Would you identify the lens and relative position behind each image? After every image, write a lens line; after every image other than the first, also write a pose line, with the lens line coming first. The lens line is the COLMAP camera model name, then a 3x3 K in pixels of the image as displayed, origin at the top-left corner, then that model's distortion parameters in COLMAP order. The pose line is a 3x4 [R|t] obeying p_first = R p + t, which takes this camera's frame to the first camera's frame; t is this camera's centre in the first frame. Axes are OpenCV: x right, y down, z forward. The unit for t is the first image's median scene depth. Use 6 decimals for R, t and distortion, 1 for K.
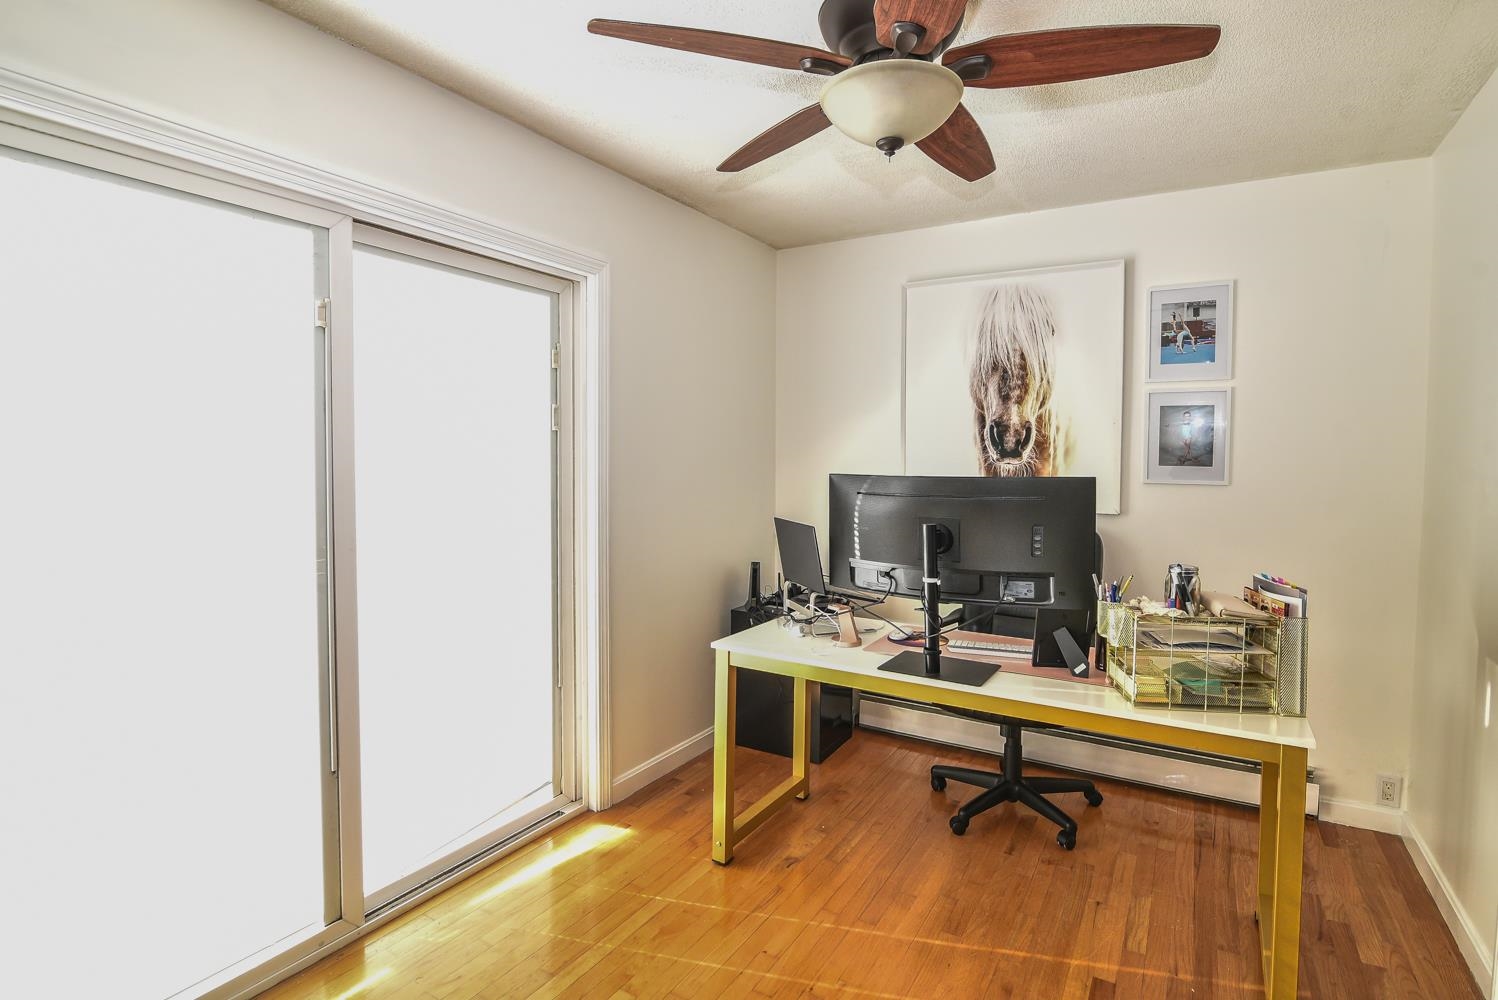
lens RADIAL K [[730.5, 0, 777.9], [0, 730.5, 496.1], [0, 0, 1]] dist [-0.017115, -0.000101]
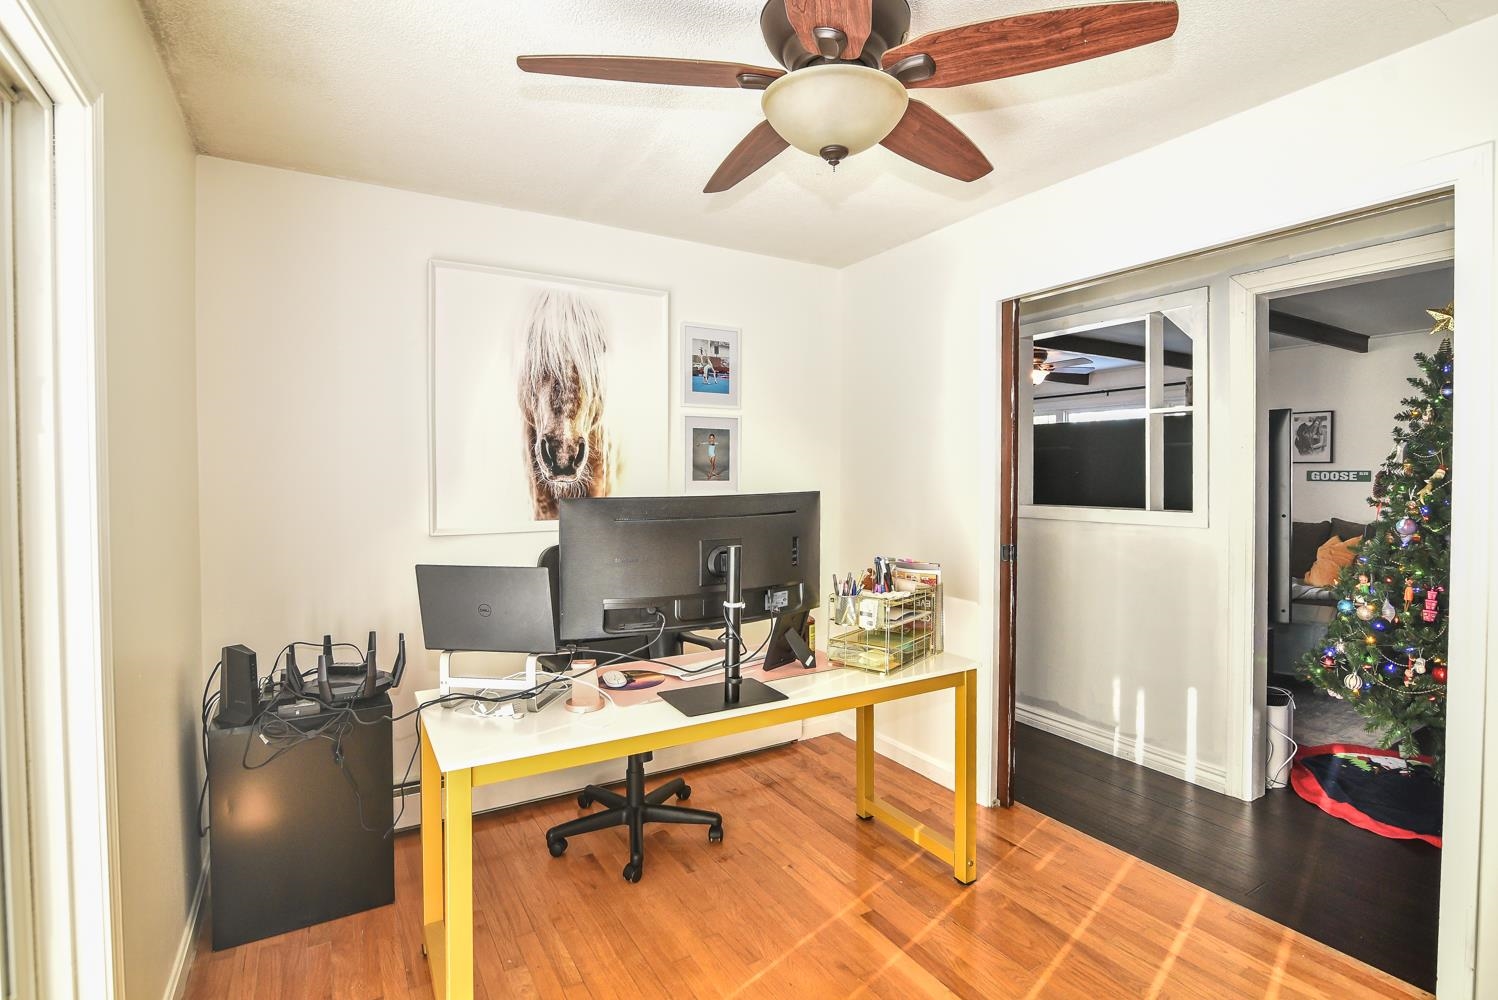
lens RADIAL K [[730.5, 0, 777.9], [0, 730.5, 496.1], [0, 0, 1]] dist [-0.017115, -0.000101]
pose [[0.474364, -0.037782, 0.879518, -0.386006], [0.054080, 0.998442, 0.013723, -0.023974], [-0.878666, 0.041055, 0.475668, 0.317473]]
